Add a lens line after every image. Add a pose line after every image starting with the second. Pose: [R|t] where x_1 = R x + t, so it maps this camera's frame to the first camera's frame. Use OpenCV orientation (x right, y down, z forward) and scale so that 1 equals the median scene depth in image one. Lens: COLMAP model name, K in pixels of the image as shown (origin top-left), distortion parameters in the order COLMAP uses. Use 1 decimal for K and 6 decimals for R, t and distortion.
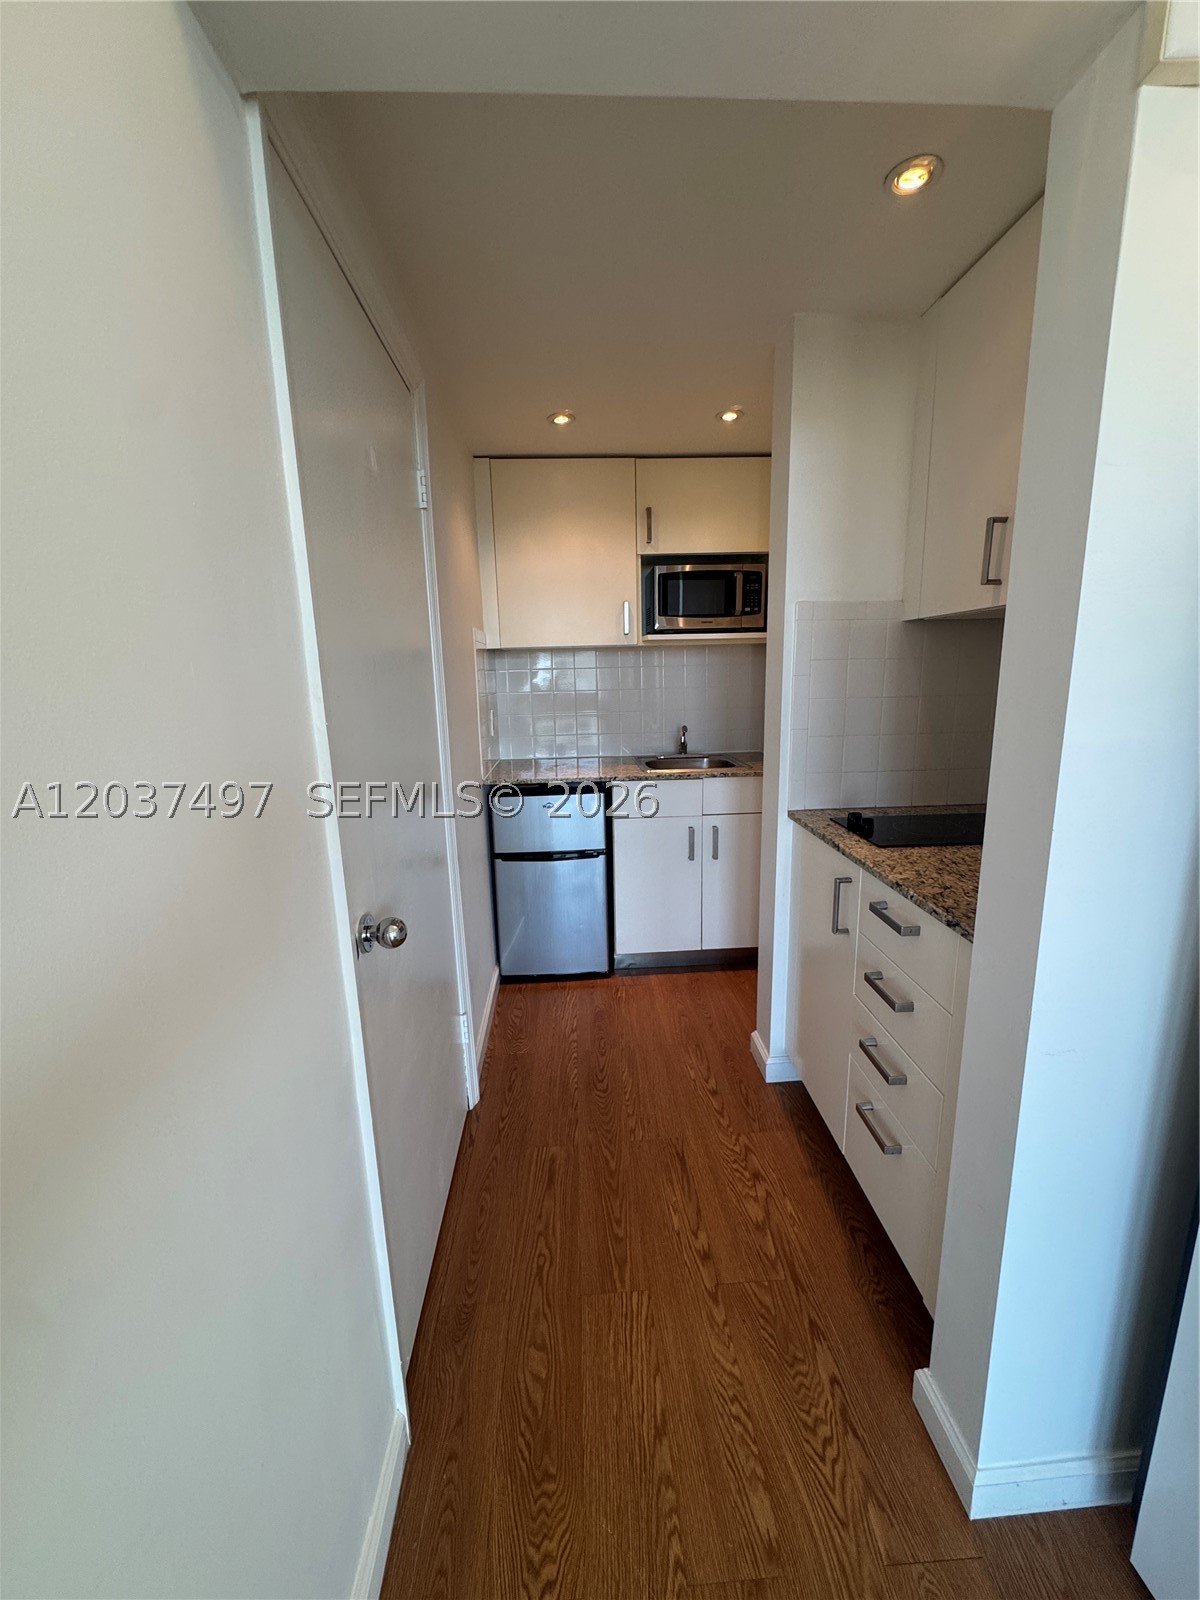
lens RADIAL K [[638.0, 0, 603.9], [0, 638.0, 802.0], [0, 0, 1]] dist [-0.004480, 0.000510]
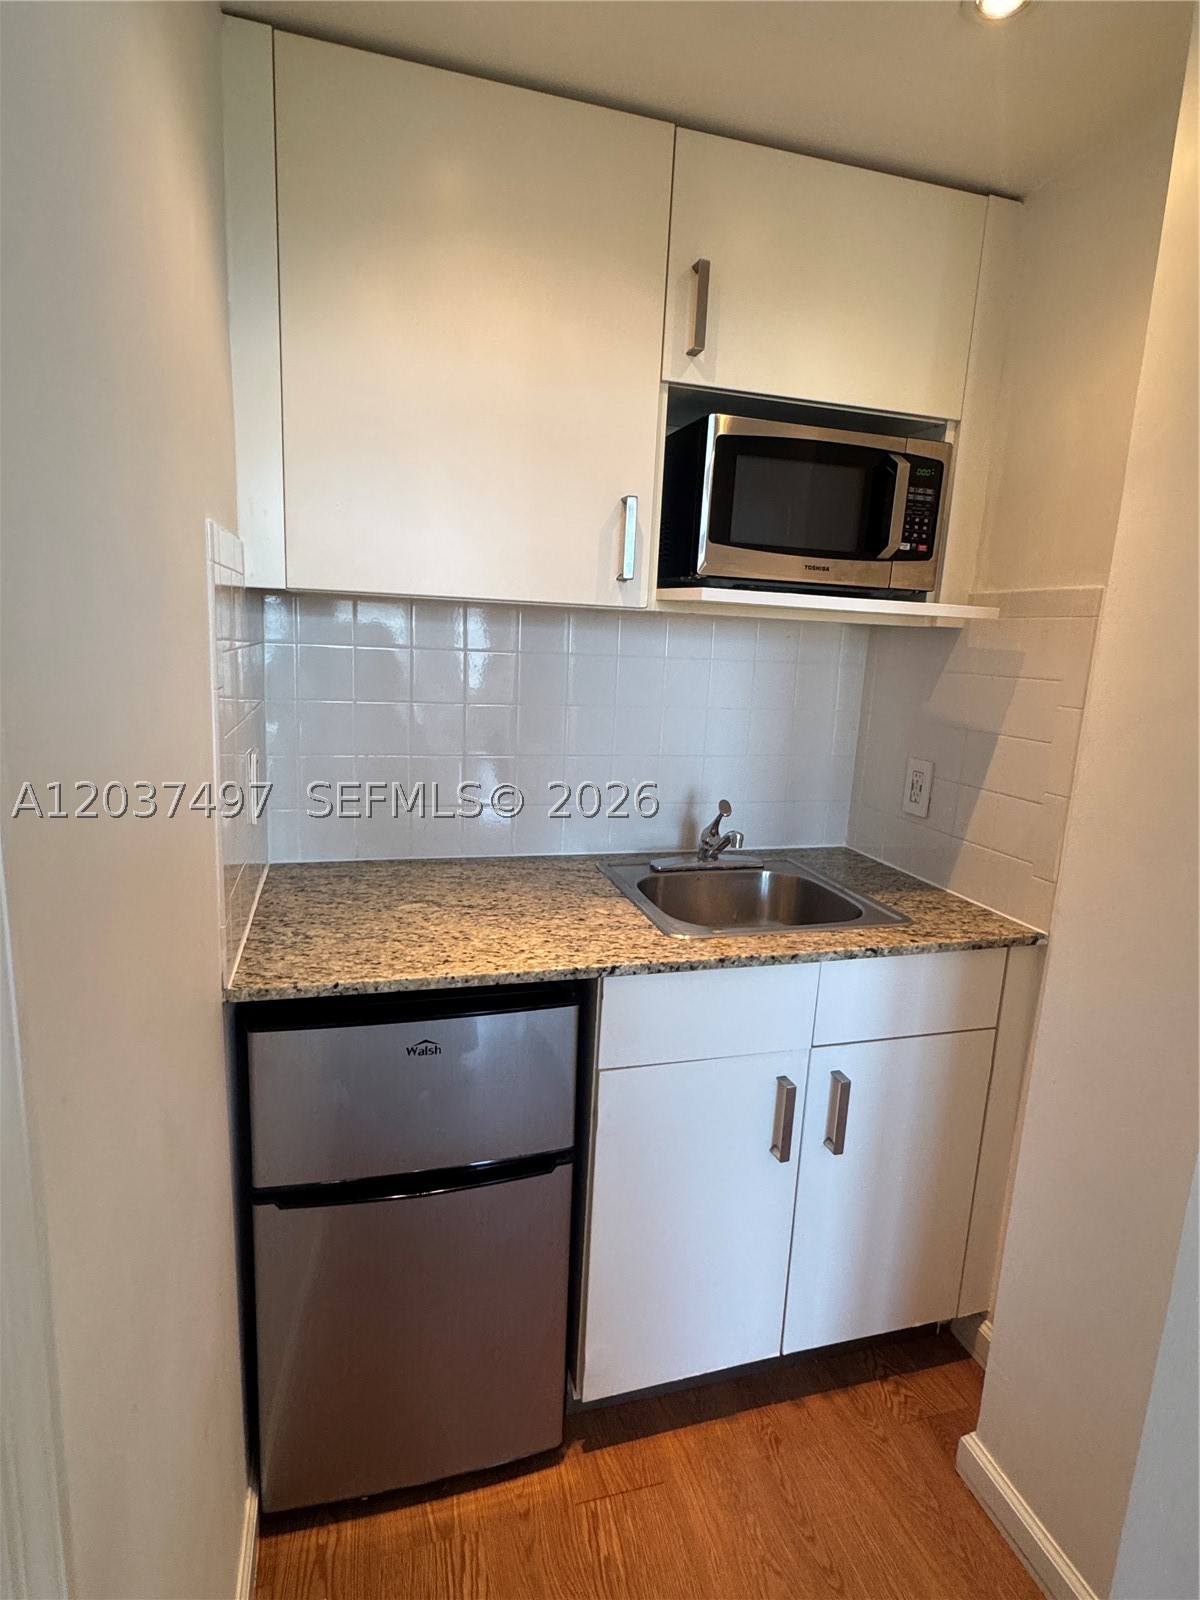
lens RADIAL K [[864.6, 0, 617.4], [0, 864.6, 798.7], [0, 0, 1]] dist [-0.006742, 0.002189]
pose [[0.968428, 0.025516, 0.247985, -0.108251], [-0.023848, 0.999668, -0.009728, -0.134359], [-0.248151, 0.003507, 0.968715, 0.531764]]
